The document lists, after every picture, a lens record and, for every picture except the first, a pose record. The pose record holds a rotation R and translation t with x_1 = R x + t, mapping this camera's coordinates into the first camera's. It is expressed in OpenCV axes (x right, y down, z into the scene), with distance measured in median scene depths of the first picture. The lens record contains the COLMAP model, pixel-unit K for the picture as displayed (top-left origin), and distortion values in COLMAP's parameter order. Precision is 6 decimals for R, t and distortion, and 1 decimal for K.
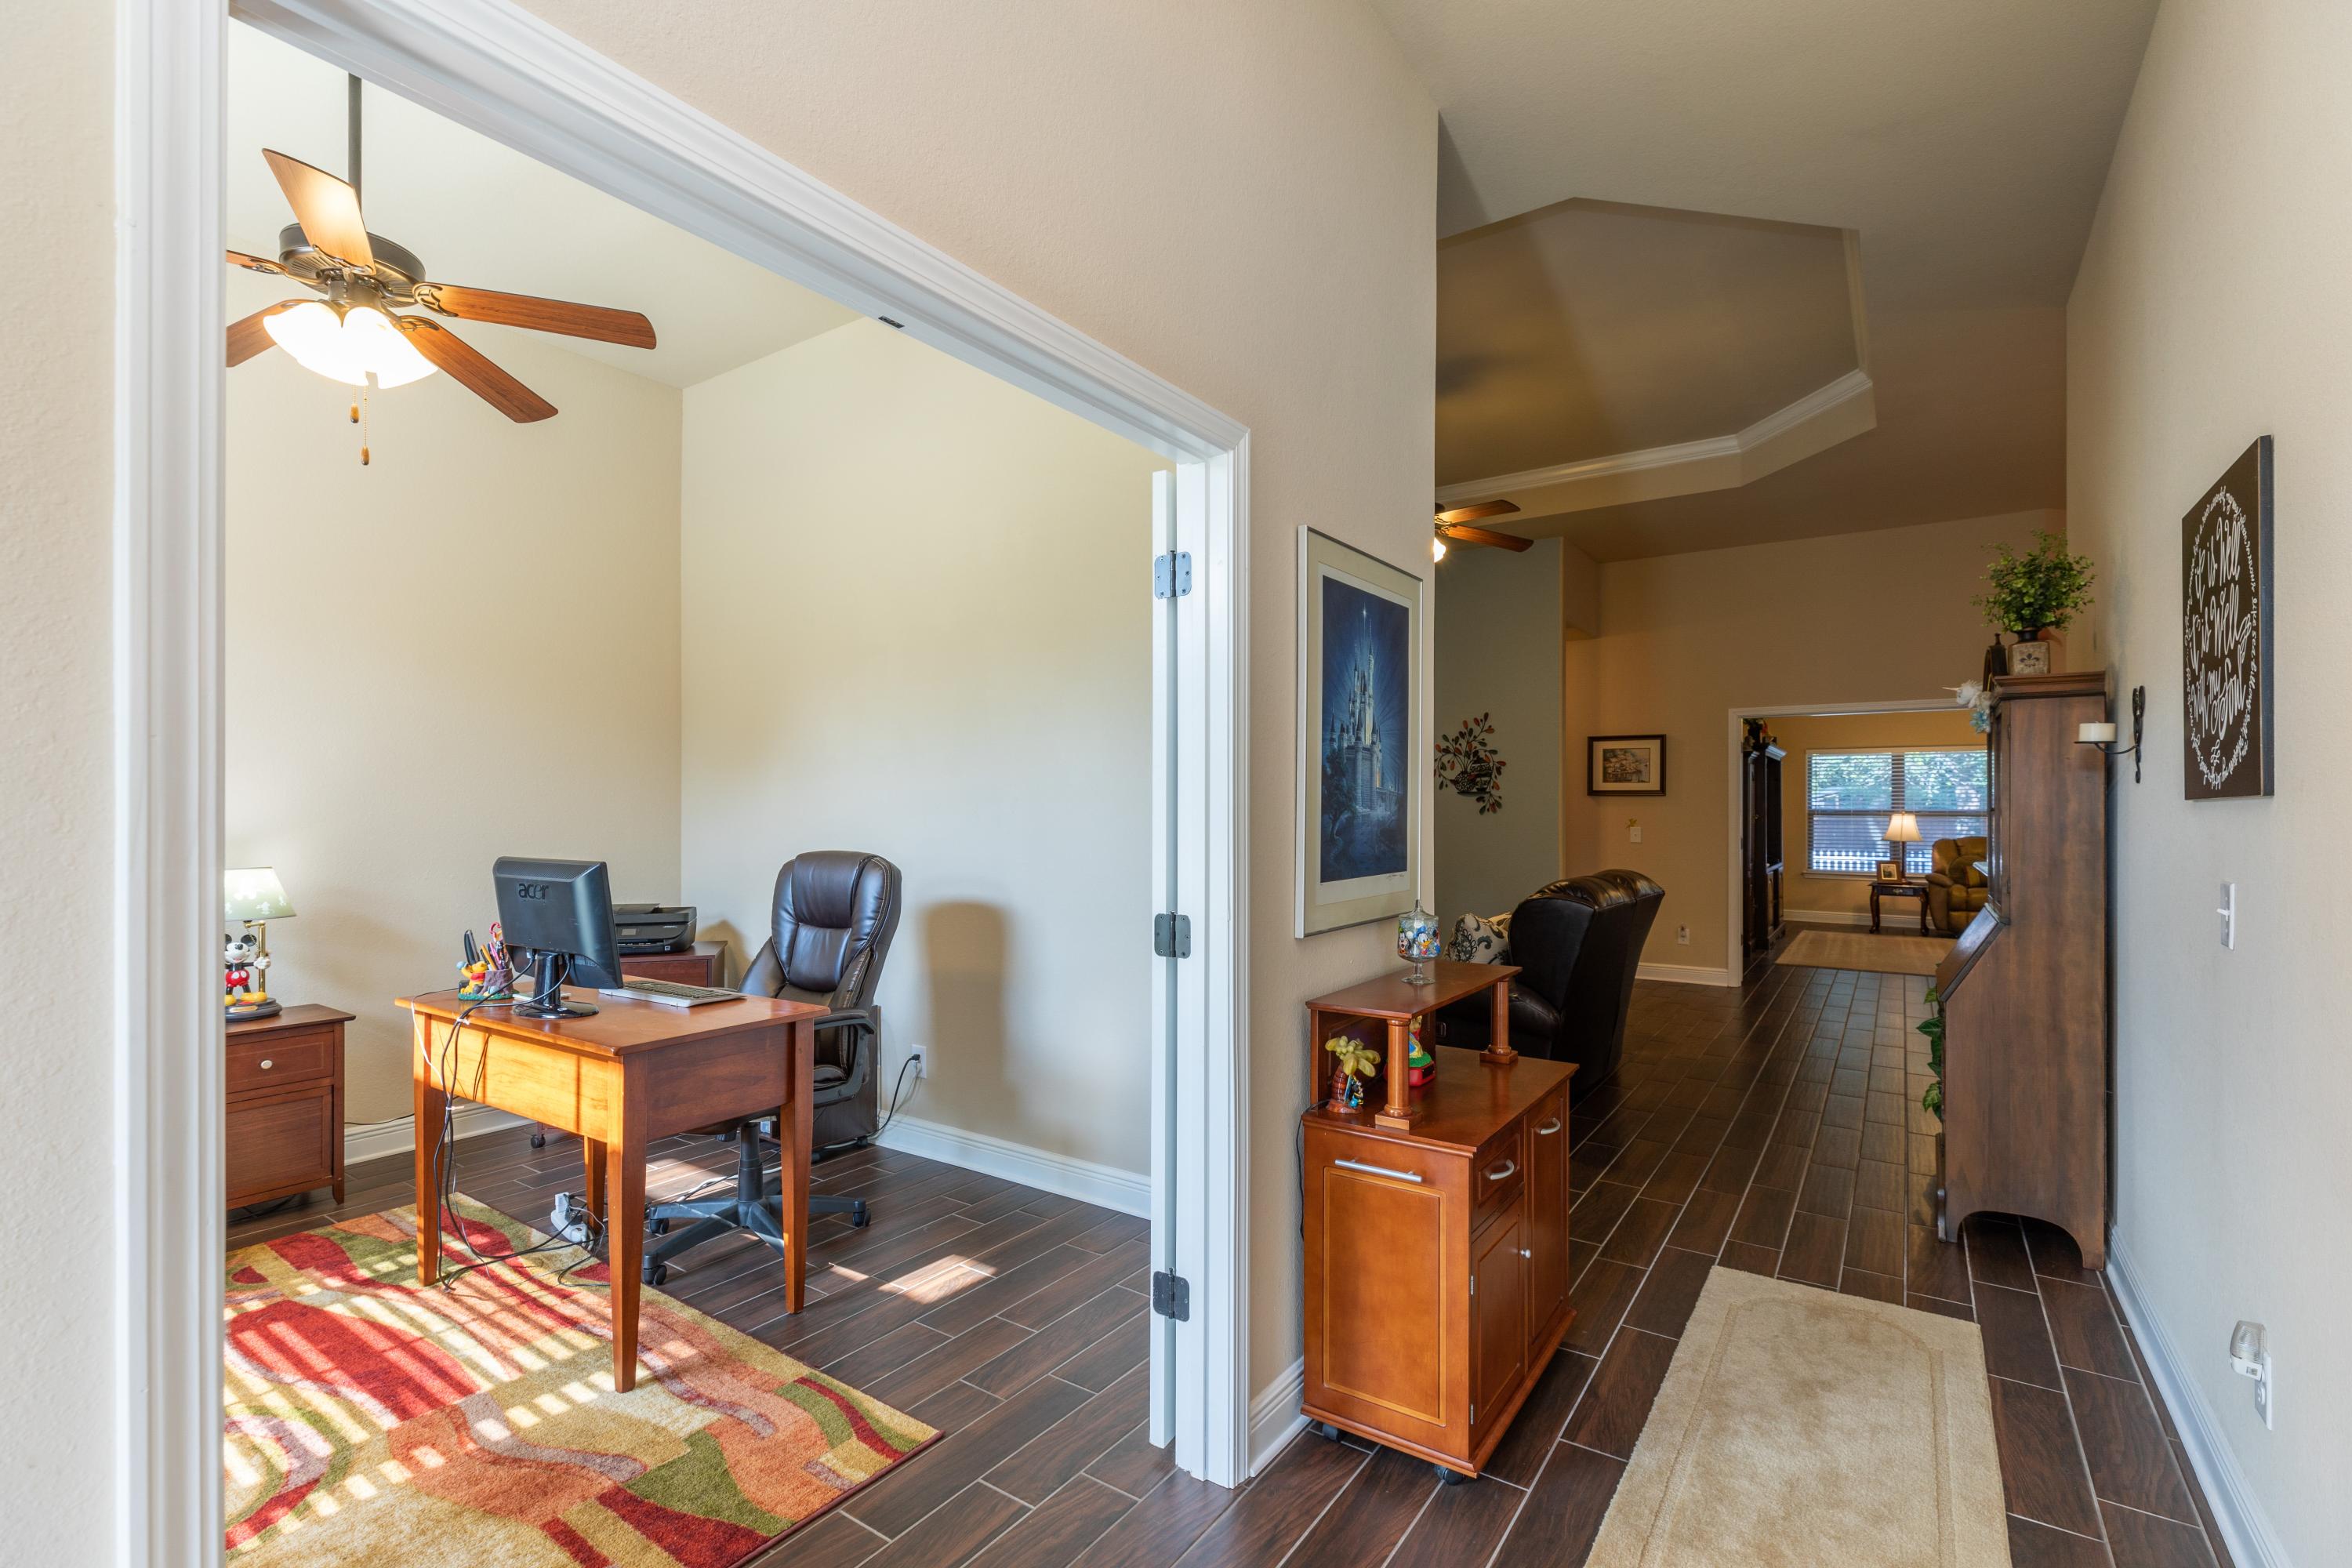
lens RADIAL K [[1050.7, 0, 1174.1], [0, 1050.7, 803.0], [0, 0, 1]] dist [0.004065, 0.000811]
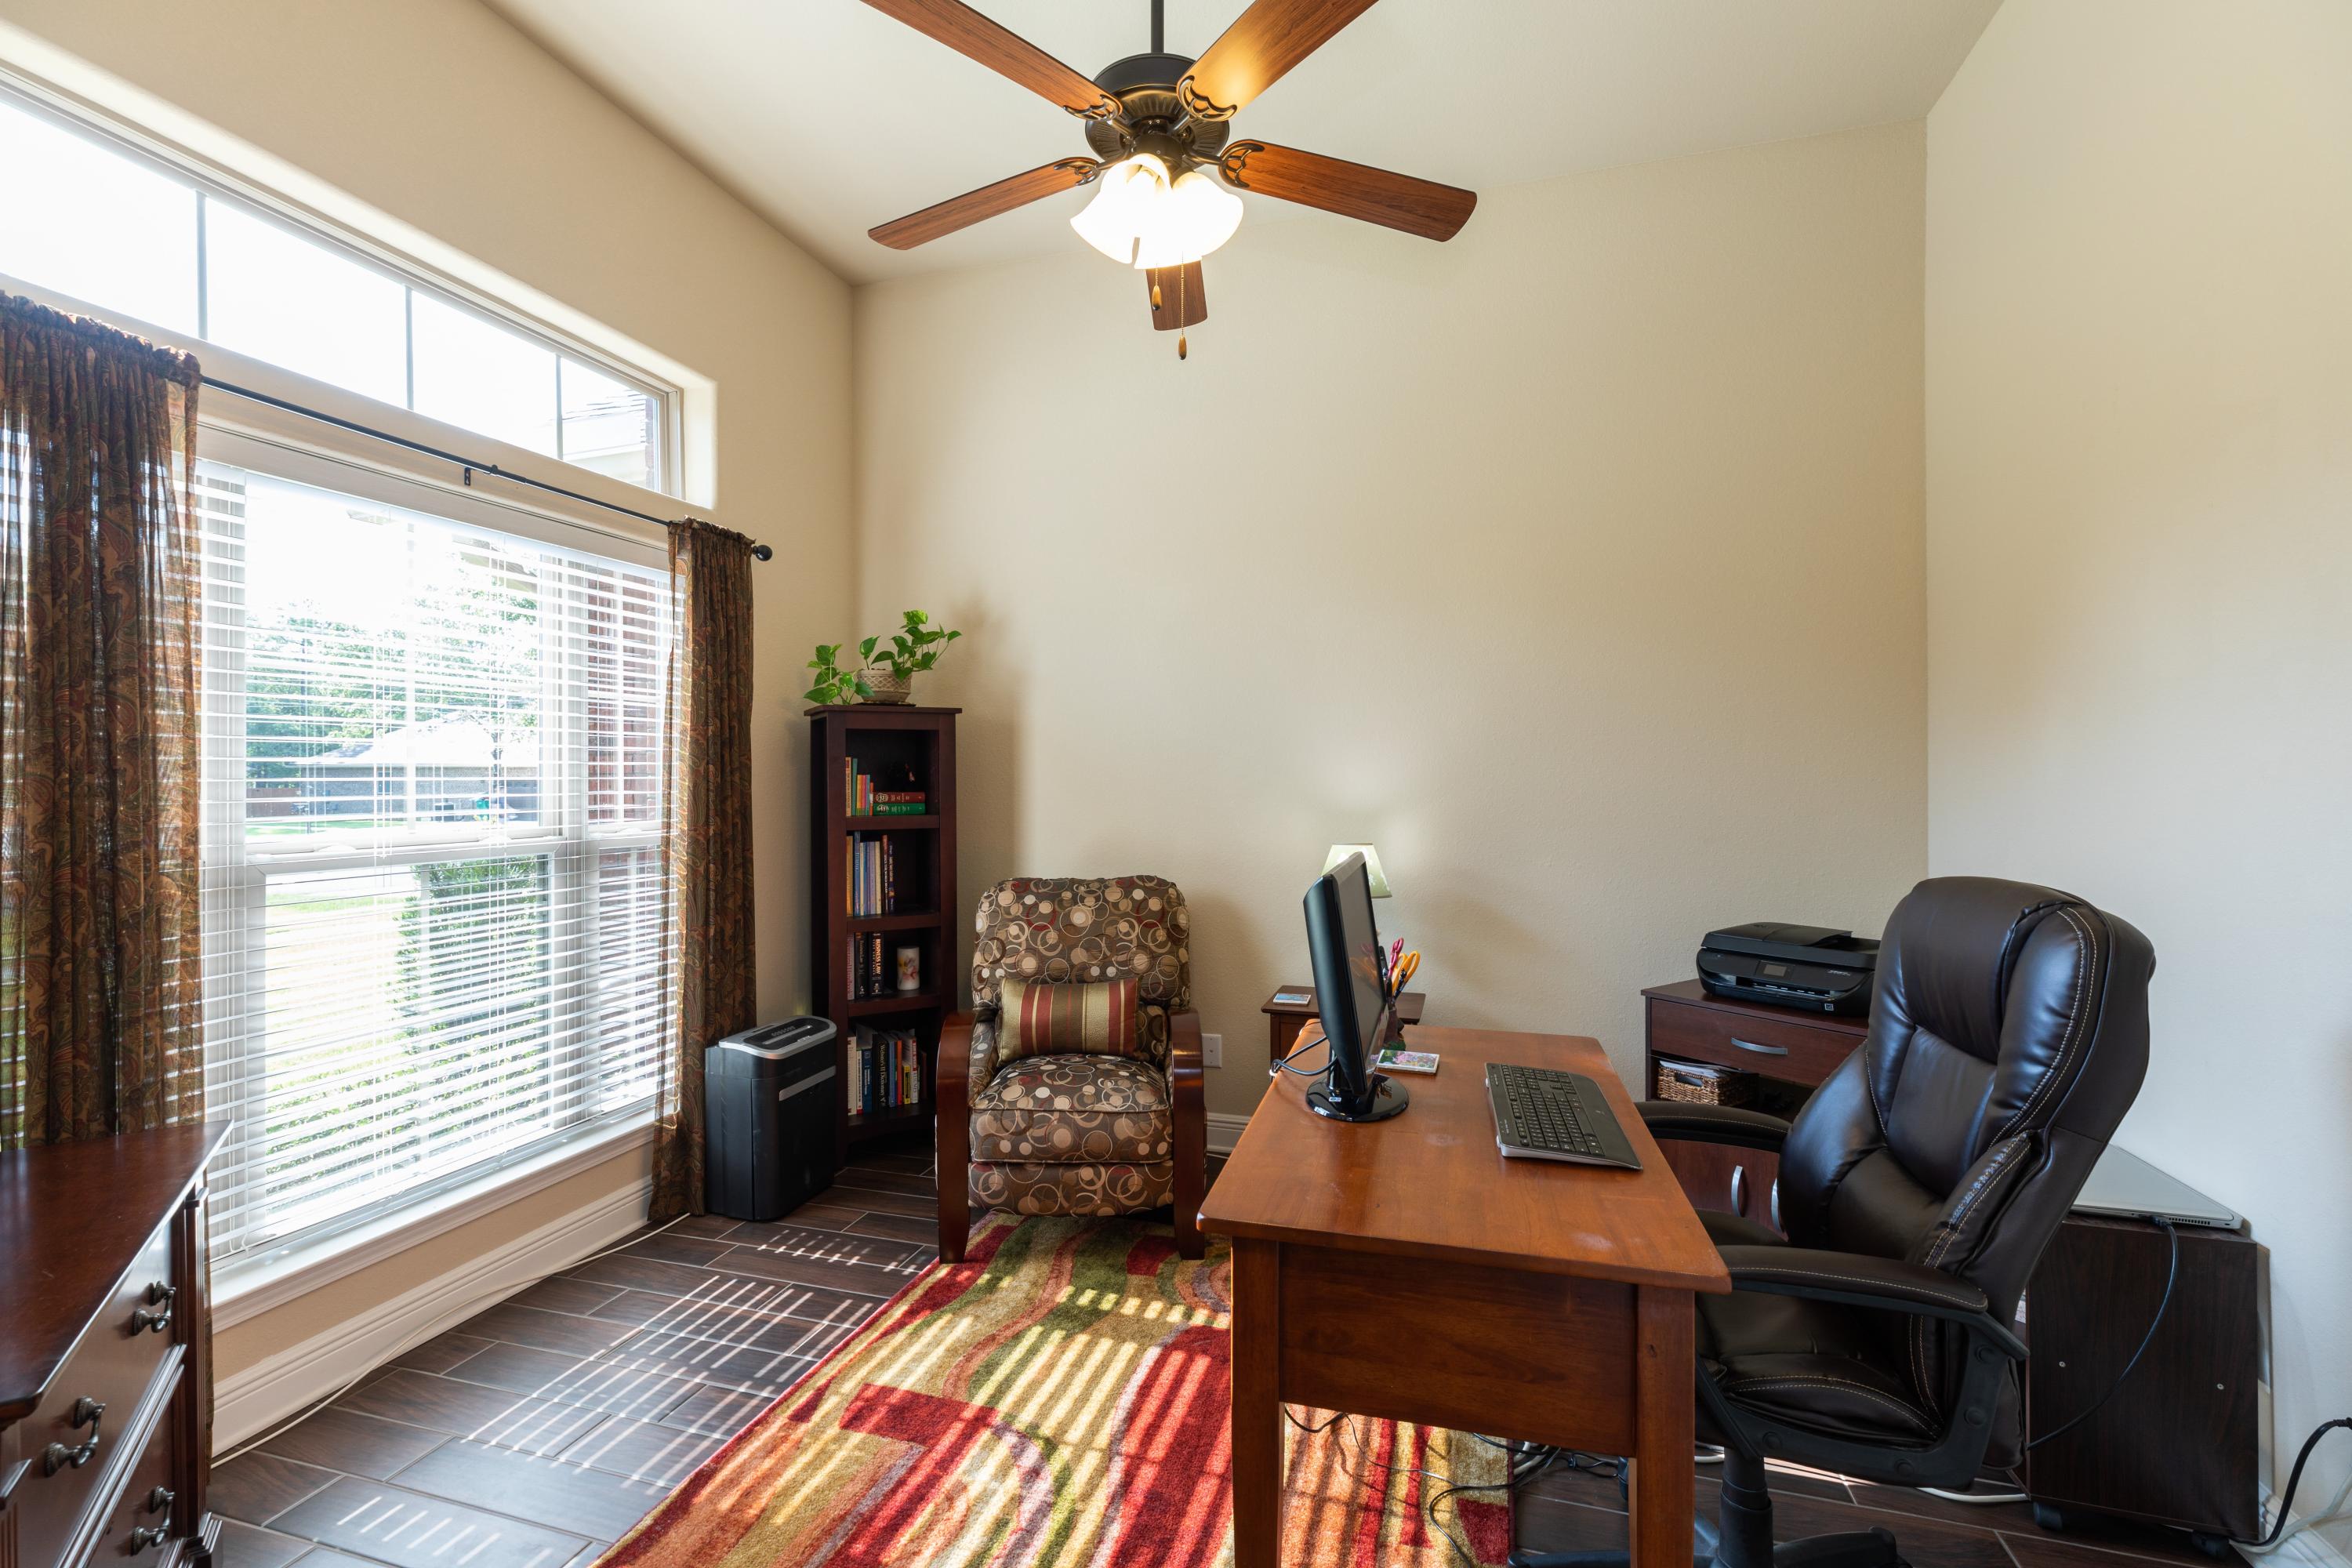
lens RADIAL K [[1050.7, 0, 1159.5], [0, 1050.7, 781.1], [0, 0, 1]] dist [0.004065, 0.000811]
pose [[0.298383, -0.004377, -0.954436, -0.005787], [0.006842, 0.999974, -0.002447, 0.003615], [0.954422, -0.005800, 0.298406, 0.632760]]
